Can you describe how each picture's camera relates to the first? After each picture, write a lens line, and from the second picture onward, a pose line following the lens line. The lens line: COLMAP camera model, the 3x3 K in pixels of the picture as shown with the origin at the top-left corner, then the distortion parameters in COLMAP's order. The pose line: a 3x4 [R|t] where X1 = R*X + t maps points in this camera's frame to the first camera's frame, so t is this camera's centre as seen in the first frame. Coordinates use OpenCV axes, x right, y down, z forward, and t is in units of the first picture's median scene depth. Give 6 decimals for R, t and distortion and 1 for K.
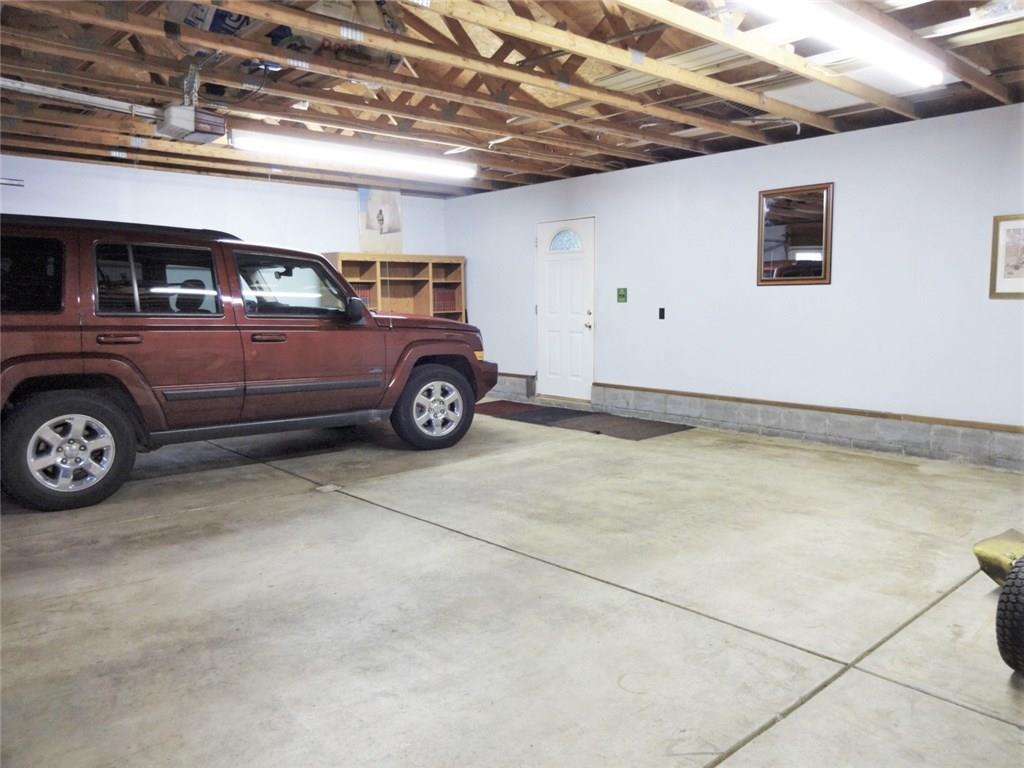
lens RADIAL K [[752.3, 0, 514.8], [0, 752.3, 379.8], [0, 0, 1]] dist [-0.006432, -0.002517]
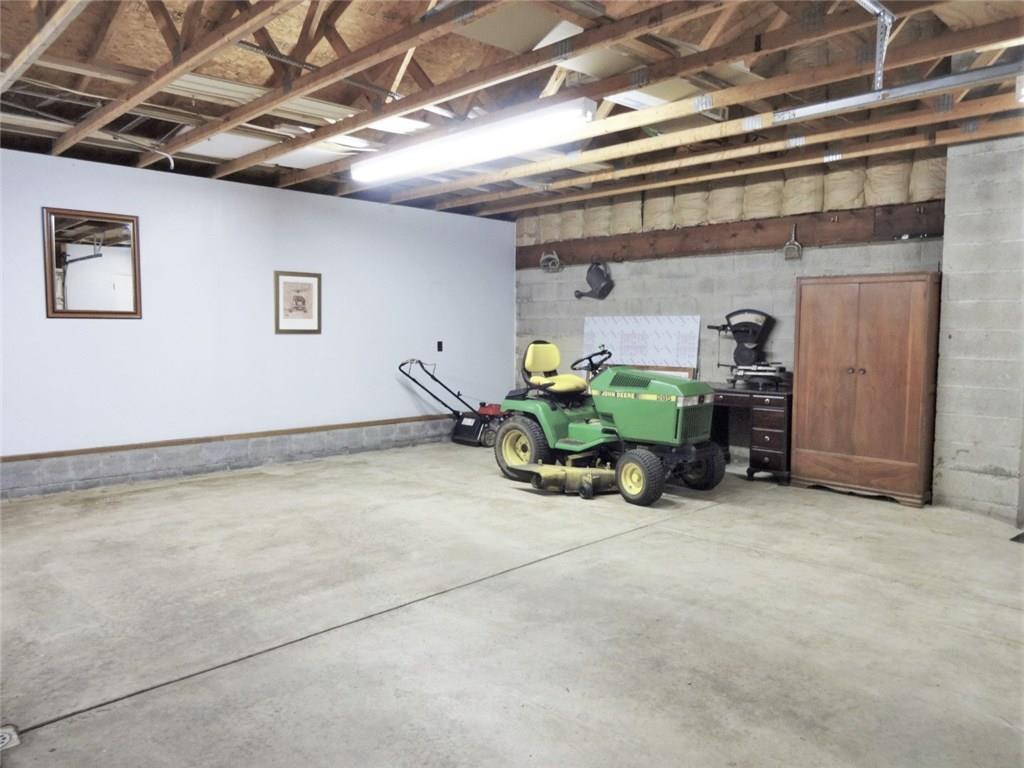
lens RADIAL K [[752.3, 0, 515.1], [0, 752.3, 387.9], [0, 0, 1]] dist [-0.006432, -0.002517]
pose [[-0.044261, -0.072270, 0.996403, -0.838851], [0.100401, 0.992009, 0.076411, -0.090441], [-0.993962, 0.103422, -0.036652, 0.792406]]
